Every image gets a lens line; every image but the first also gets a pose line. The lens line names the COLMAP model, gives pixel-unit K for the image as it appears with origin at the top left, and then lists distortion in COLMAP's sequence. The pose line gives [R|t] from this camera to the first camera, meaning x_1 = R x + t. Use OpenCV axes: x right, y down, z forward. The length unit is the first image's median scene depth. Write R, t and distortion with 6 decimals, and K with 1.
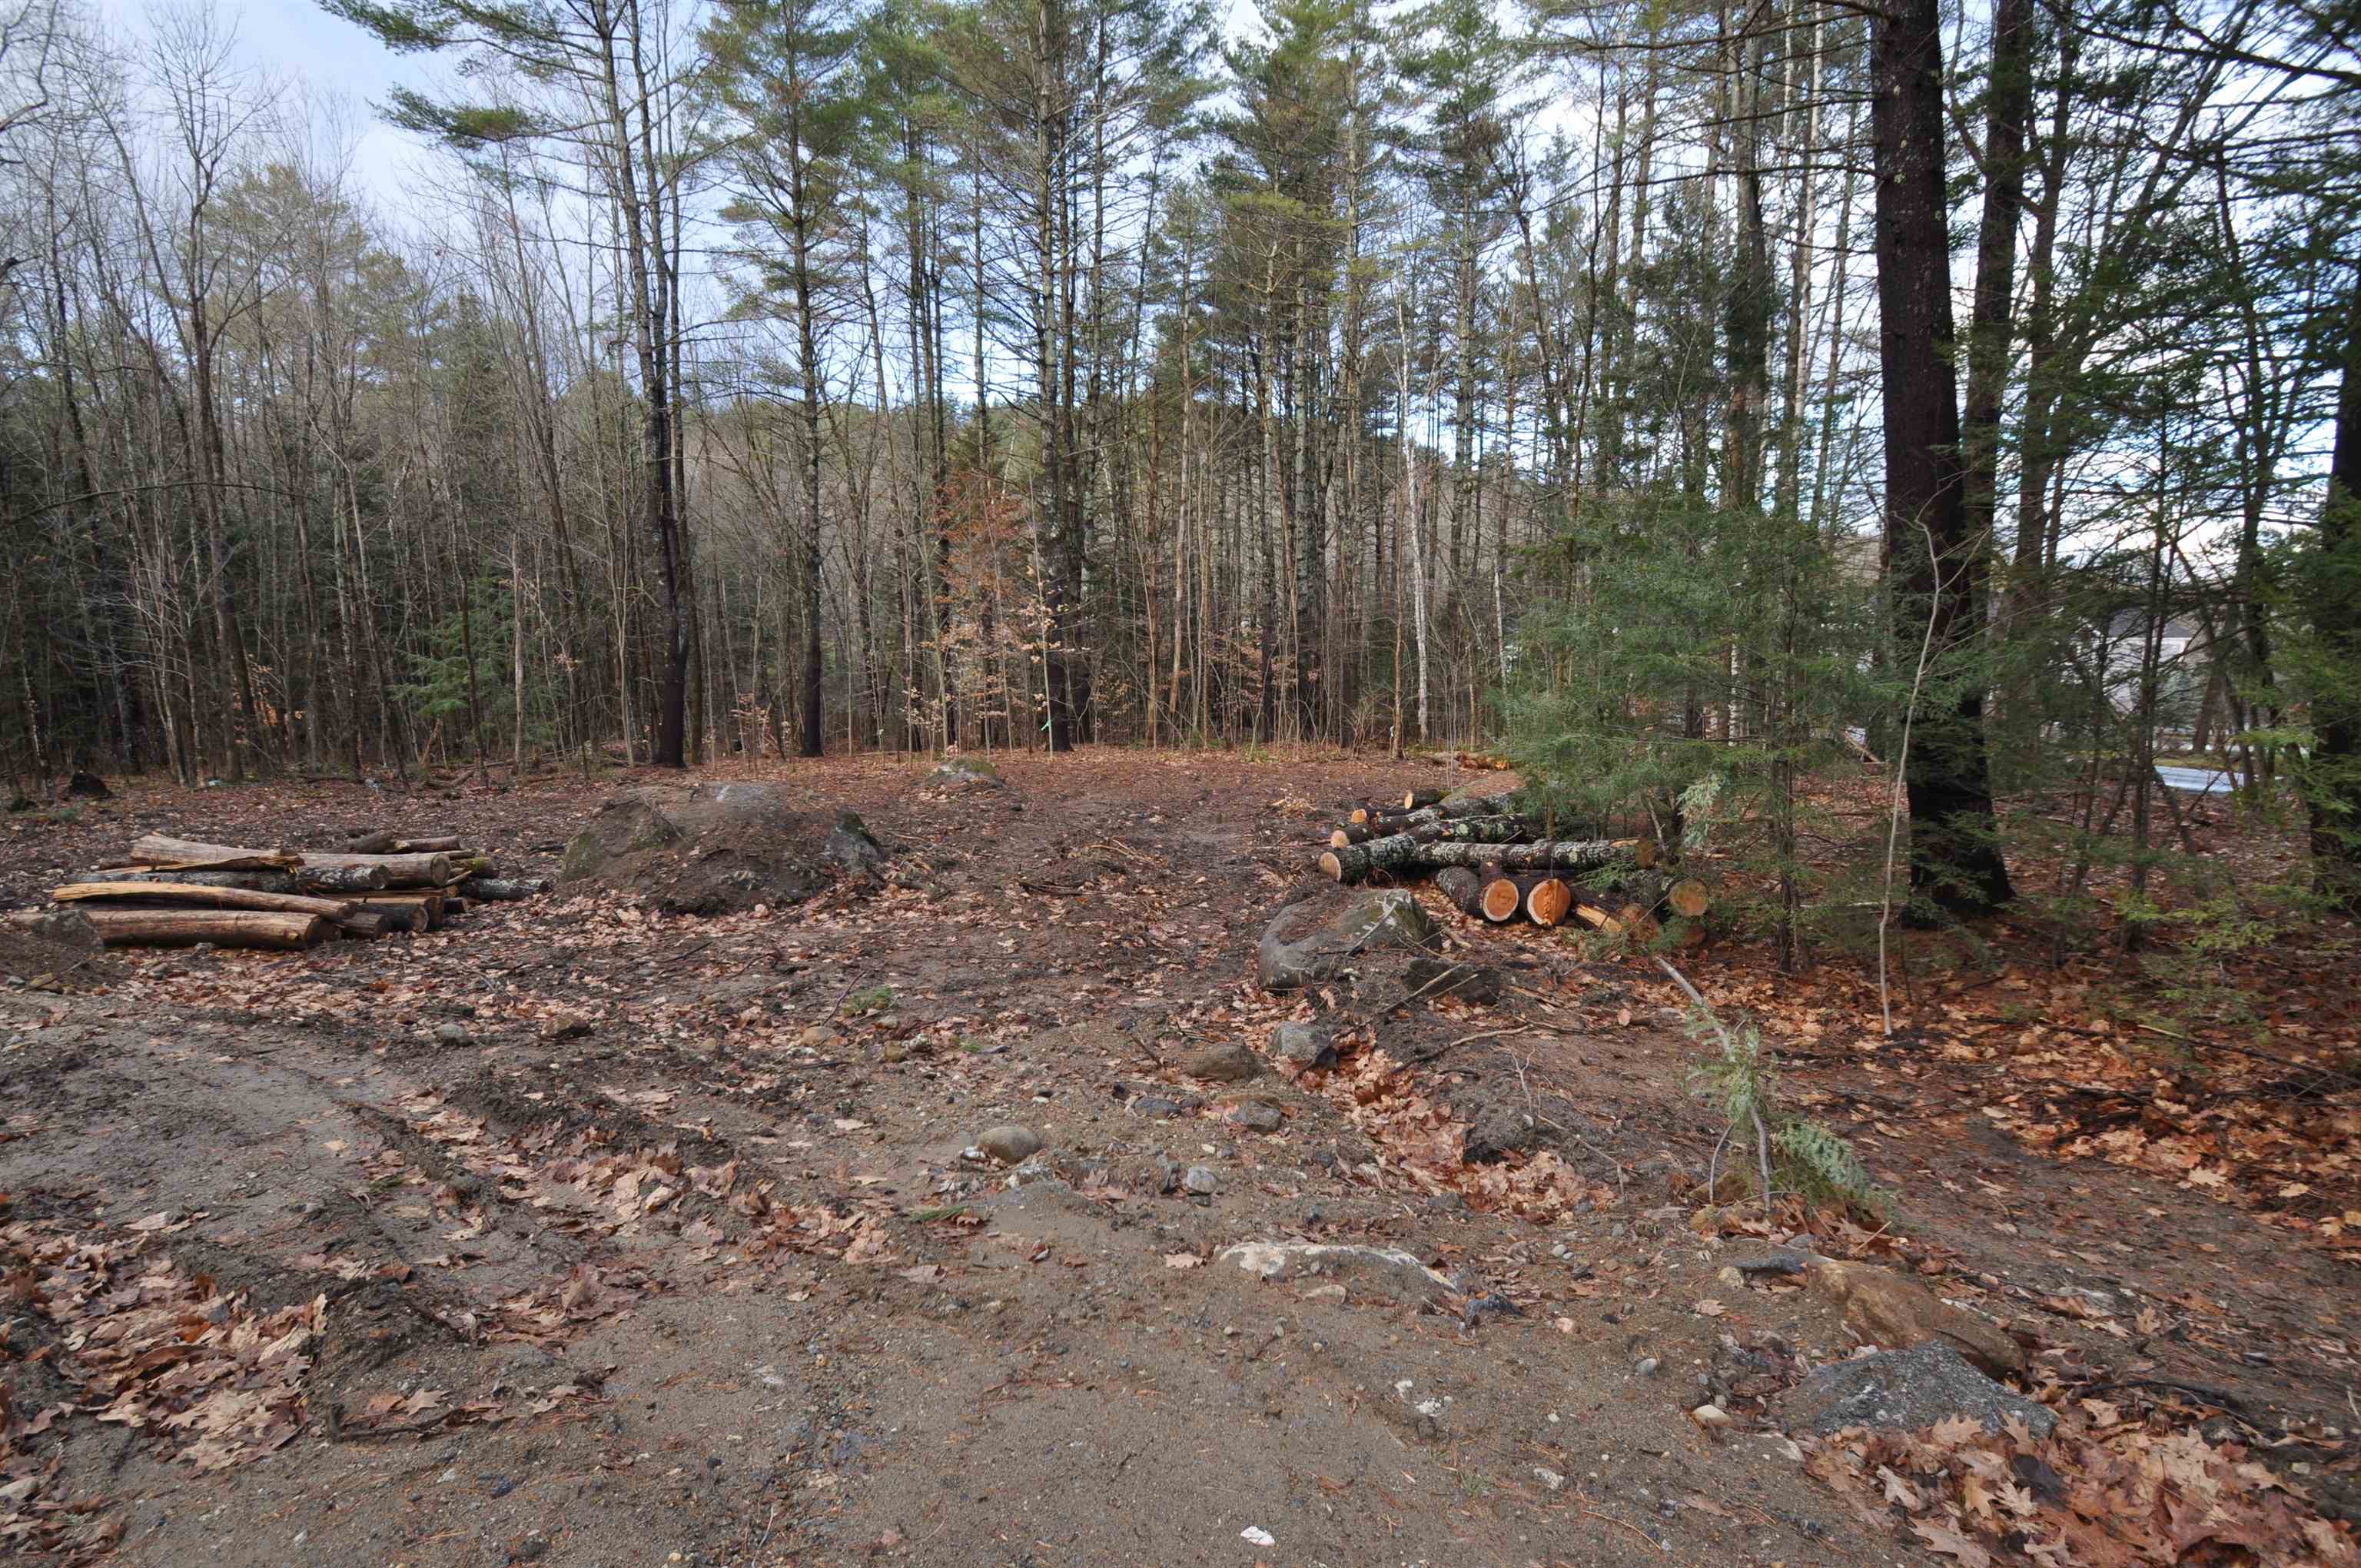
lens RADIAL K [[1200.9, 0, 1145.7], [0, 1200.9, 843.0], [0, 0, 1]] dist [-0.001569, -0.016575]
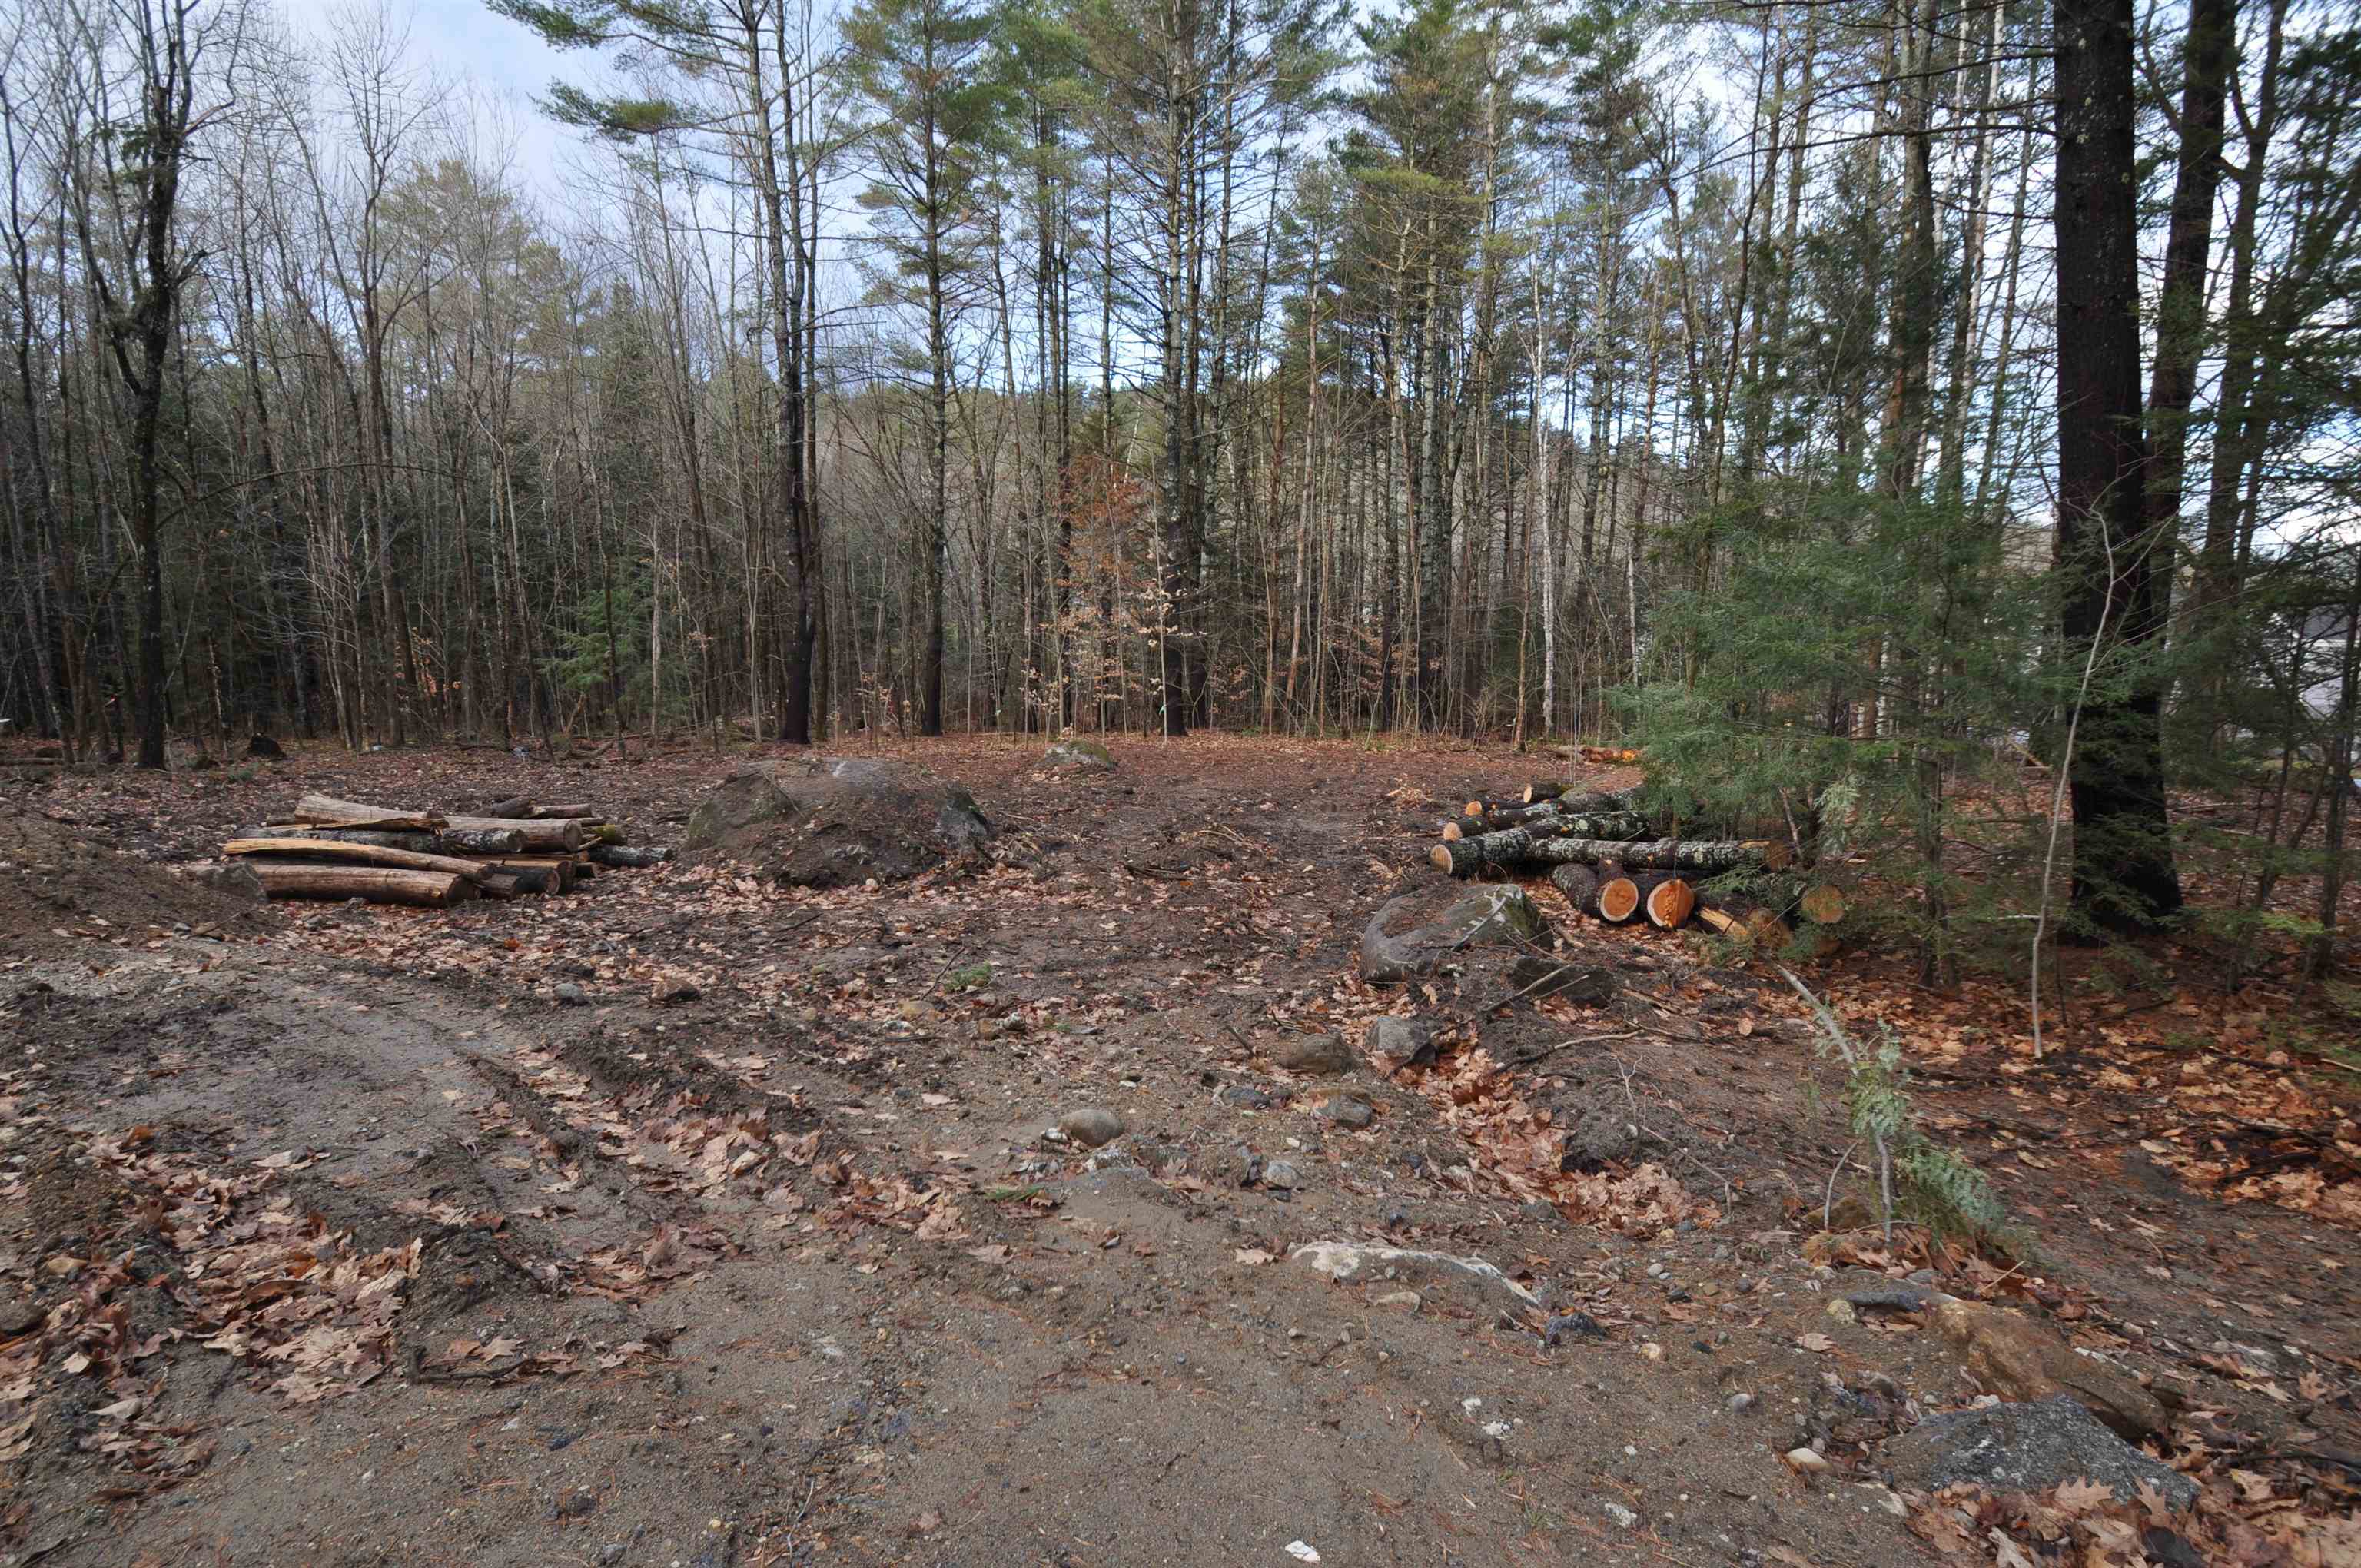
lens RADIAL K [[1200.9, 0, 1145.7], [0, 1200.9, 843.0], [0, 0, 1]] dist [-0.001569, -0.016575]
pose [[0.995142, 0.030347, -0.093654, 0.006753], [-0.029224, 0.999484, 0.013347, 0.000390], [0.094011, -0.010546, 0.995515, 0.006536]]
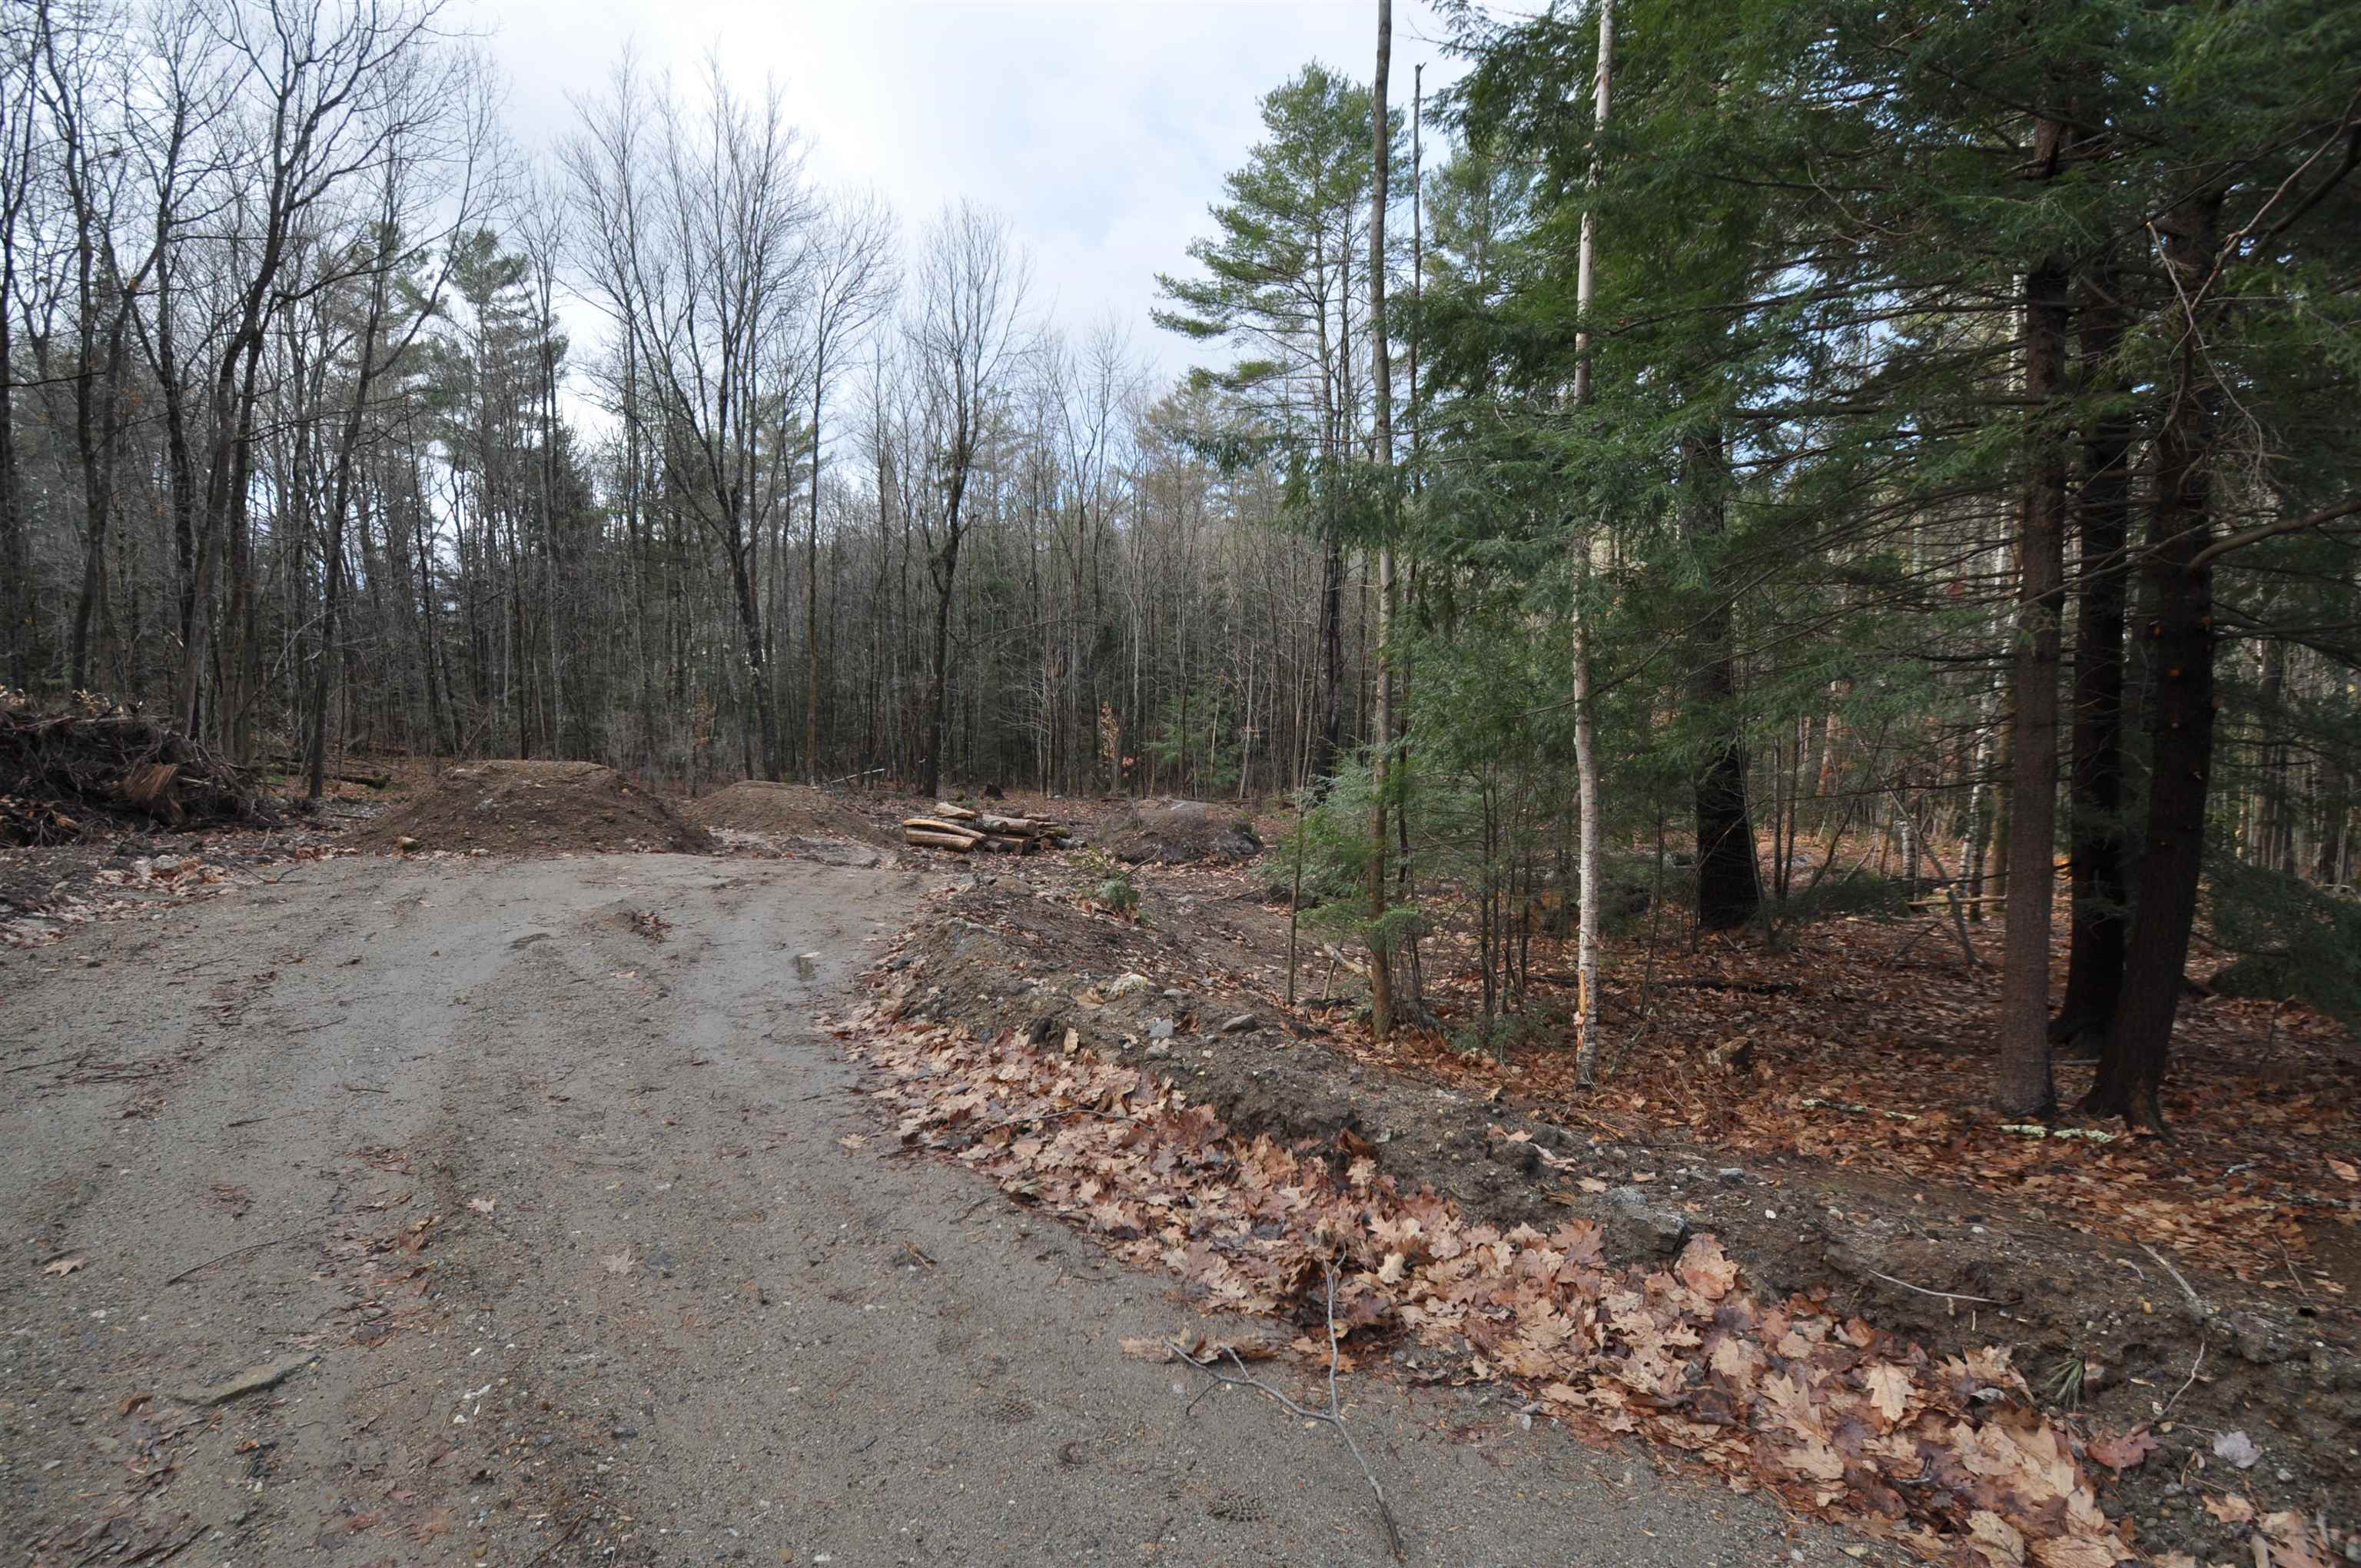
lens RADIAL K [[1200.9, 0, 1145.7], [0, 1200.9, 843.0], [0, 0, 1]] dist [-0.001569, -0.016575]
pose [[0.769827, 0.087204, -0.632267, 0.975034], [-0.124048, 0.992175, -0.014194, 0.058336], [0.626081, 0.089358, 0.774621, -0.554957]]
